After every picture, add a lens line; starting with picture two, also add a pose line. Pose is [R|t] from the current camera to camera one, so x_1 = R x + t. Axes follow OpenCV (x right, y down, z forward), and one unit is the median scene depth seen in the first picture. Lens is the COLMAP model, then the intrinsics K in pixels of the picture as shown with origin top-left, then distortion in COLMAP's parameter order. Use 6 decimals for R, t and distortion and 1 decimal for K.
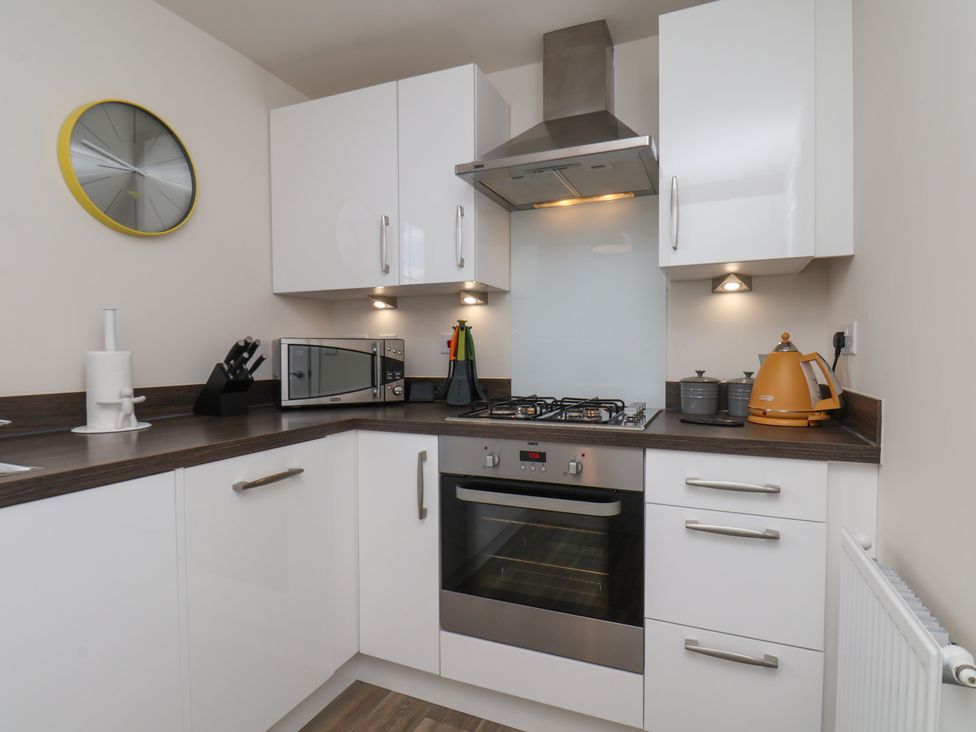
lens RADIAL K [[519.6, 0, 494.9], [0, 519.6, 364.7], [0, 0, 1]] dist [0.004185, -0.013727]
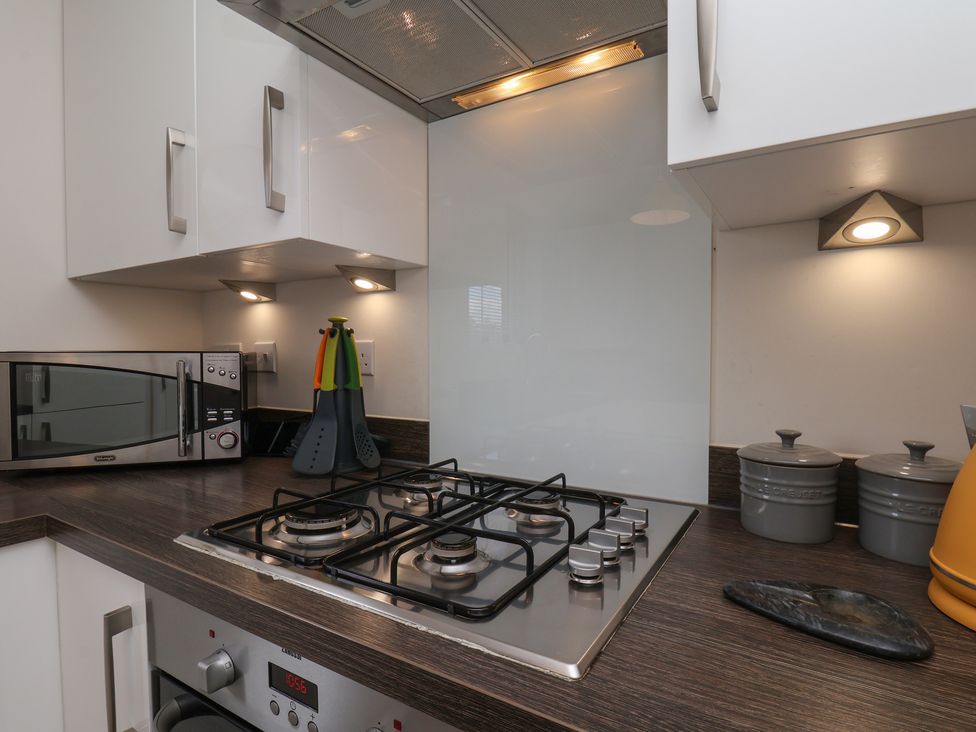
lens RADIAL K [[519.6, 0, 494.9], [0, 519.6, 364.7], [0, 0, 1]] dist [0.004185, -0.013727]
pose [[0.989113, 0.005946, -0.147039, 0.212281], [-0.006256, 0.999979, -0.001645, -0.039679], [0.147026, 0.002547, 0.989129, 0.526636]]
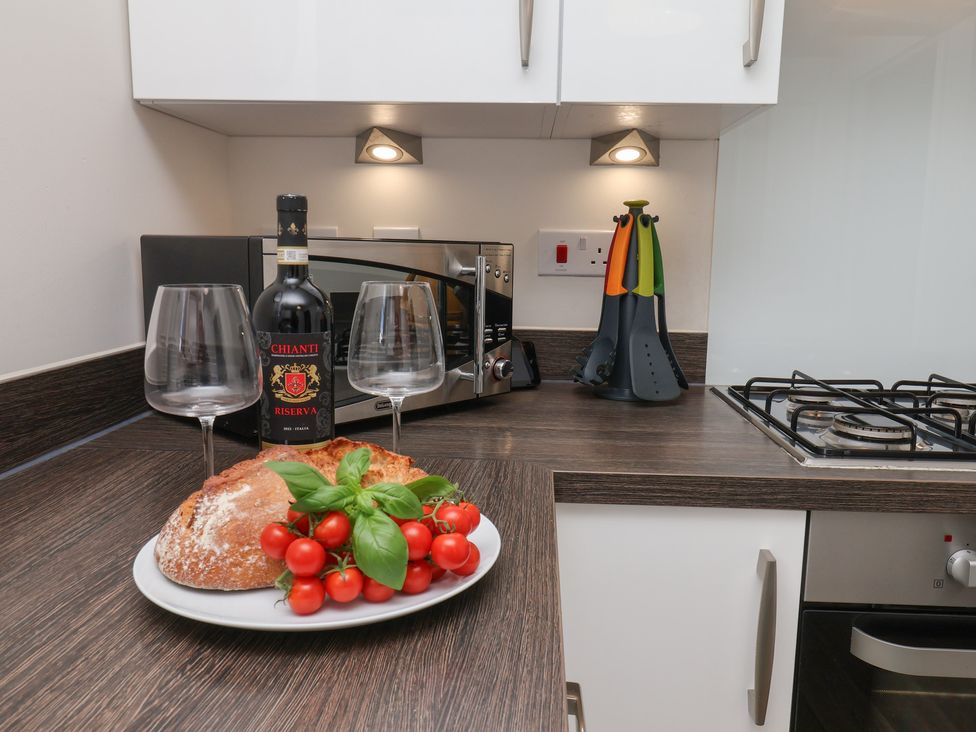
lens RADIAL K [[798.2, 0, 488.0], [0, 798.2, 366.0], [0, 0, 1]] dist [0.043169, -0.001310]
pose [[0.943063, -0.031751, 0.331095, -0.452444], [-0.010805, 0.991984, 0.125904, -0.036219], [-0.332439, -0.122313, 0.935160, 0.459263]]
